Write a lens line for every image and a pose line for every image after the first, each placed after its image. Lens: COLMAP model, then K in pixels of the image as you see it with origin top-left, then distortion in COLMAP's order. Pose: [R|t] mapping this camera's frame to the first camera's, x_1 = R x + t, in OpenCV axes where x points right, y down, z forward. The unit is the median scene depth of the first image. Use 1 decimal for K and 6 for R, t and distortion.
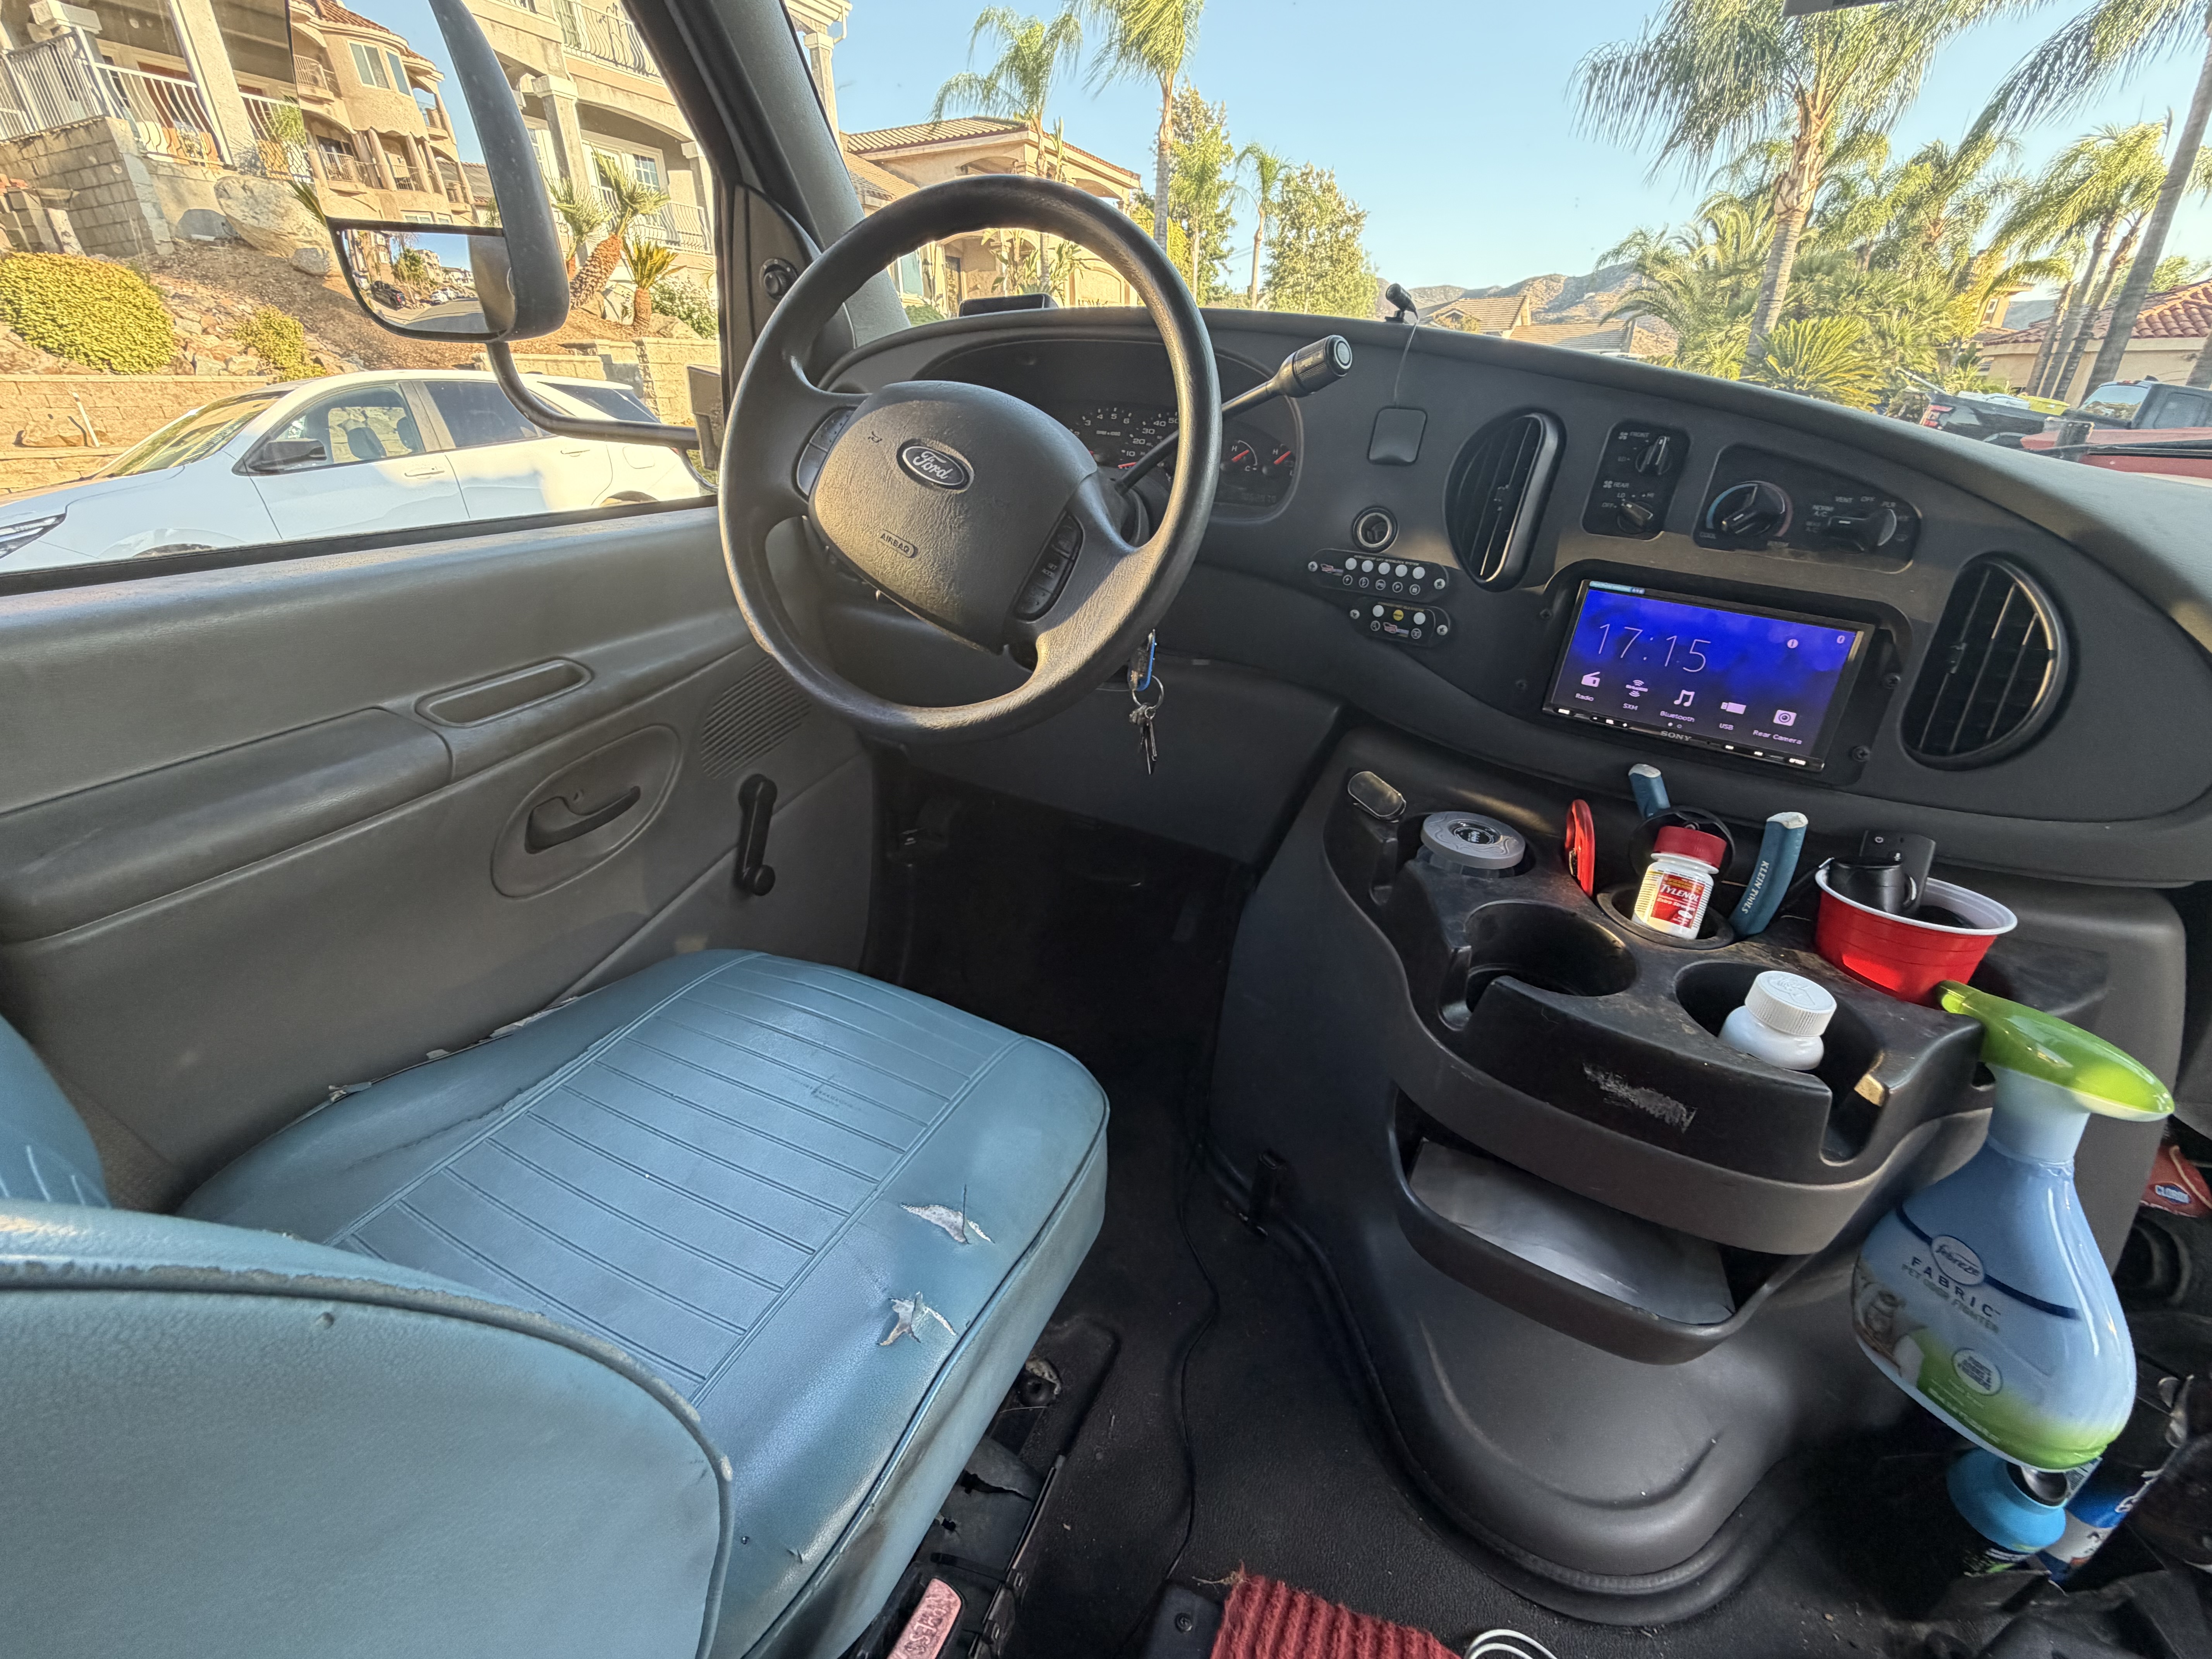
lens RADIAL K [[960.9, 0, 1106.0], [0, 960.9, 829.5], [0, 0, 1]] dist [0.000551, 0.000041]
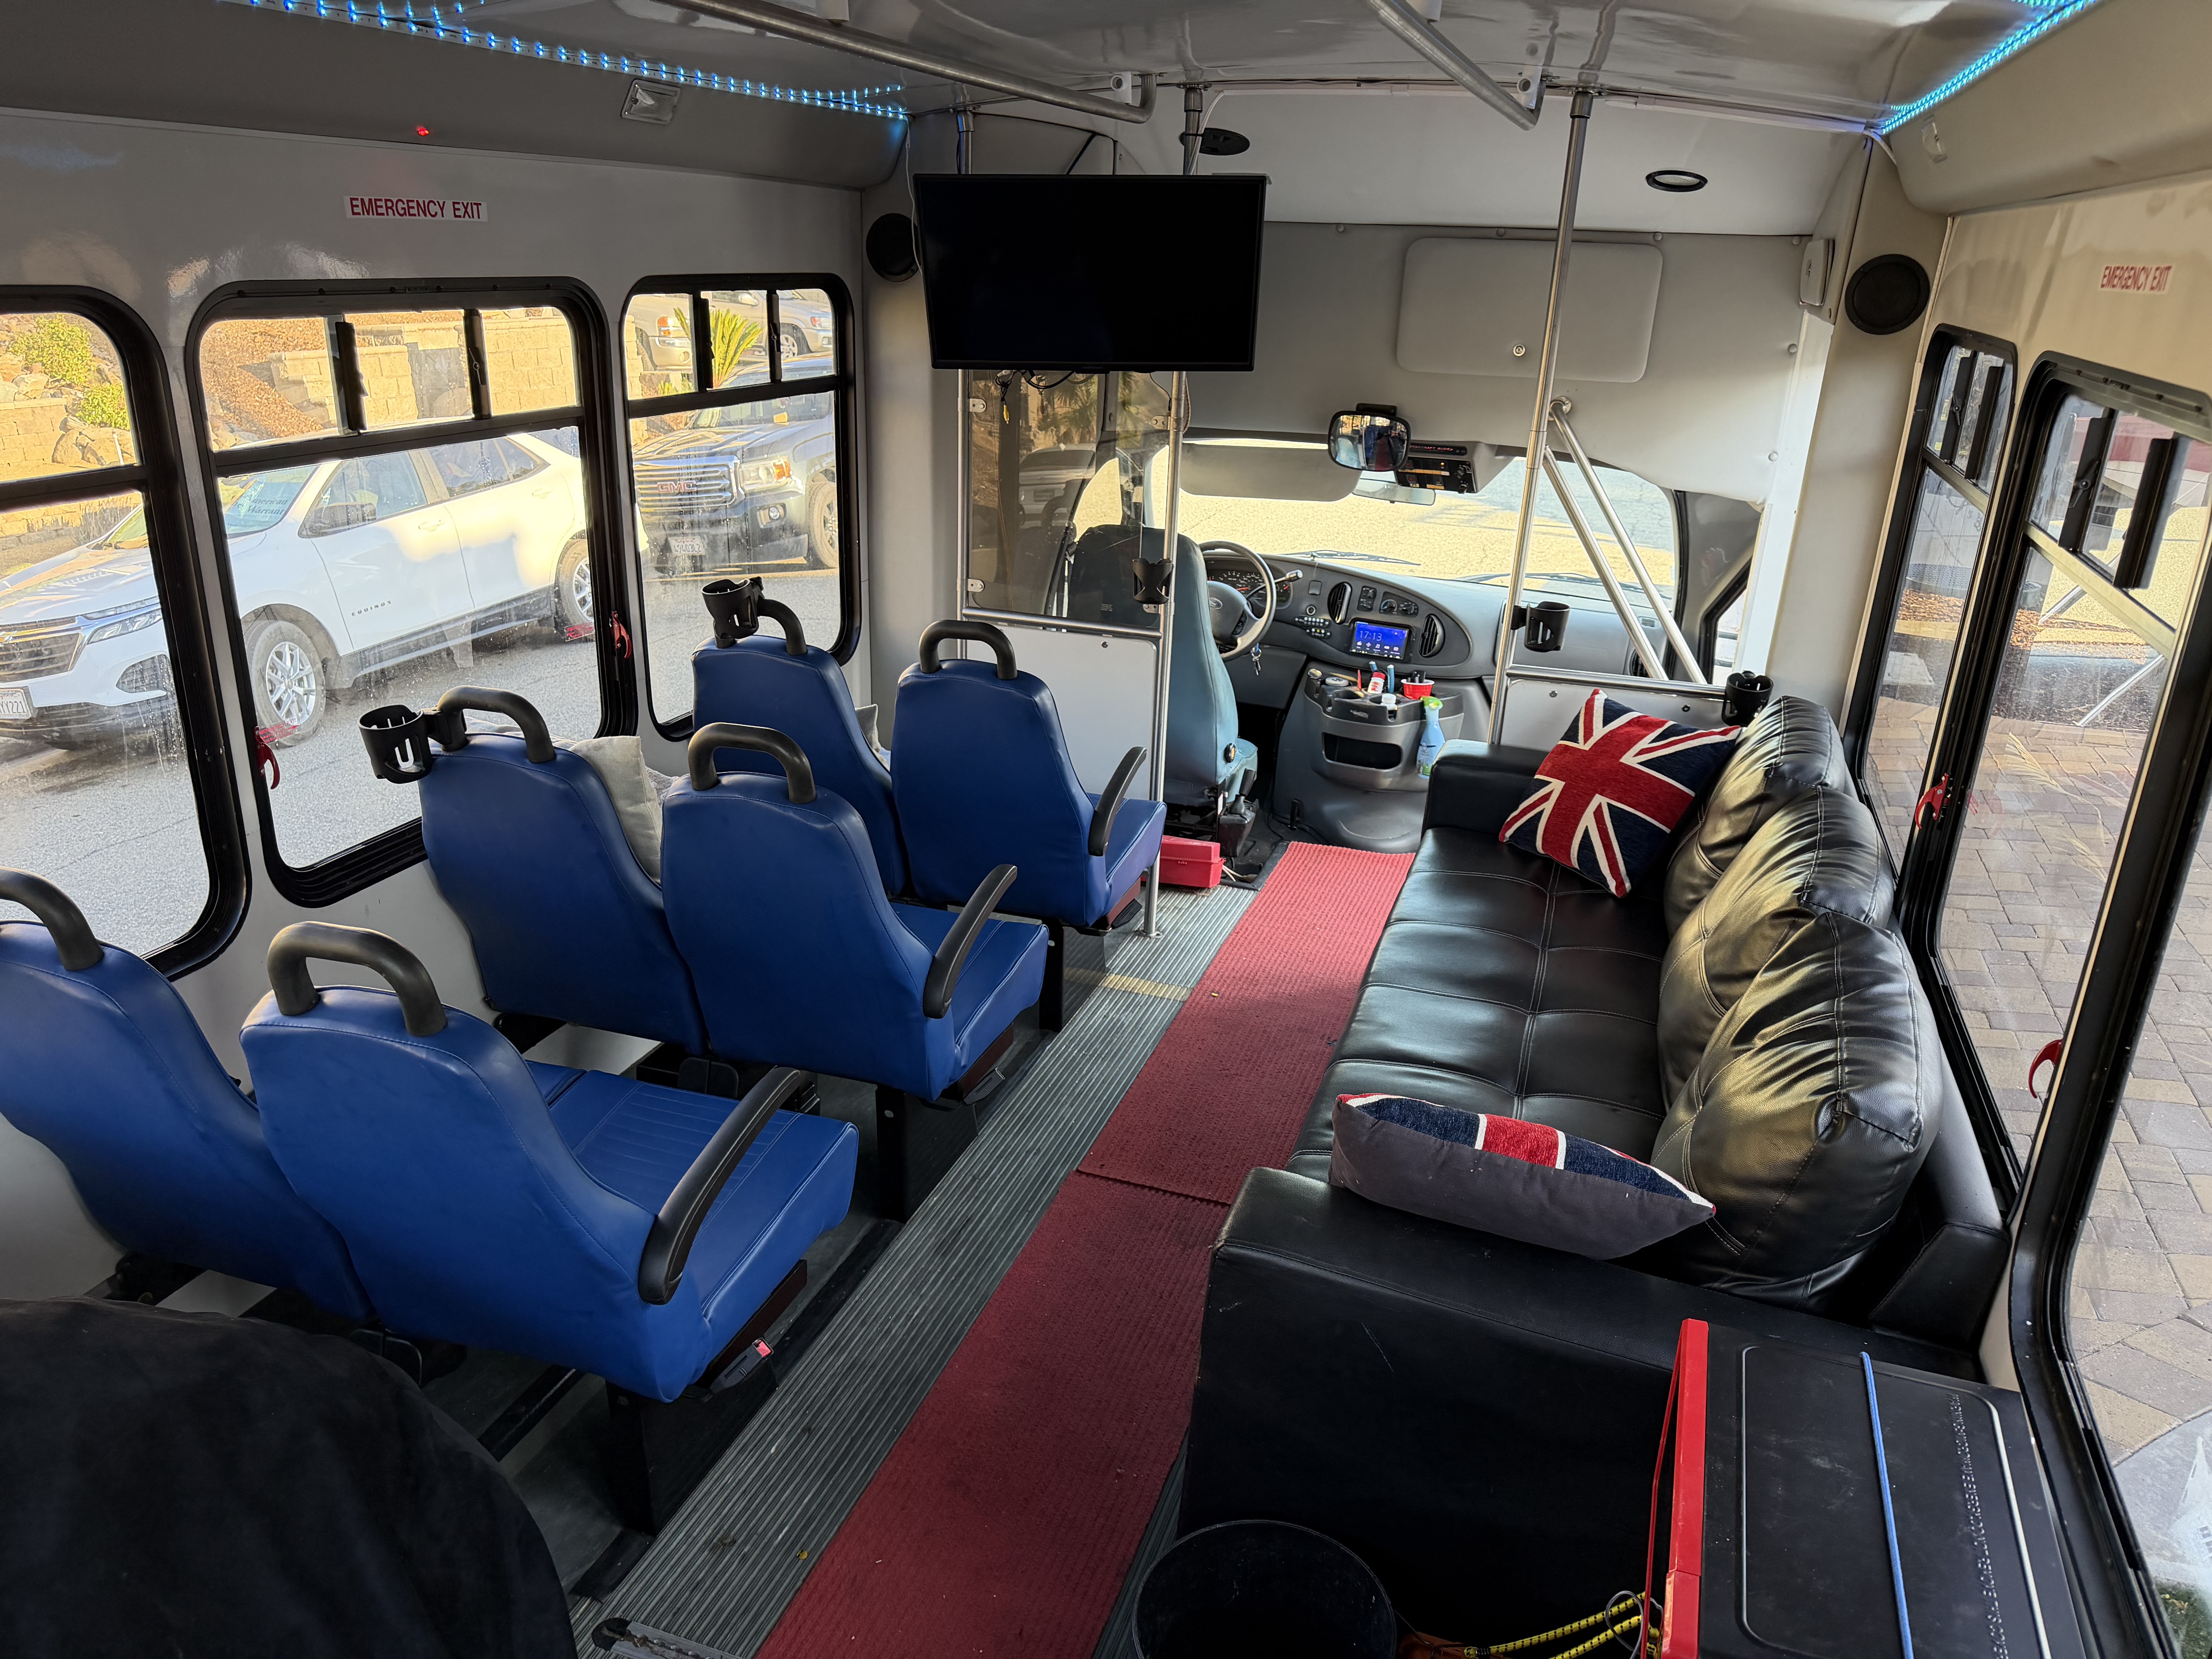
lens RADIAL K [[1575.0, 0, 1106.0], [0, 1575.0, 829.5], [0, 0, 1]] dist [0.026088, -0.027506]
pose [[0.996523, -0.045447, 0.069828, -1.216413], [0.052286, 0.993667, -0.099459, 1.365684], [-0.064866, 0.102764, 0.992588, -6.090446]]
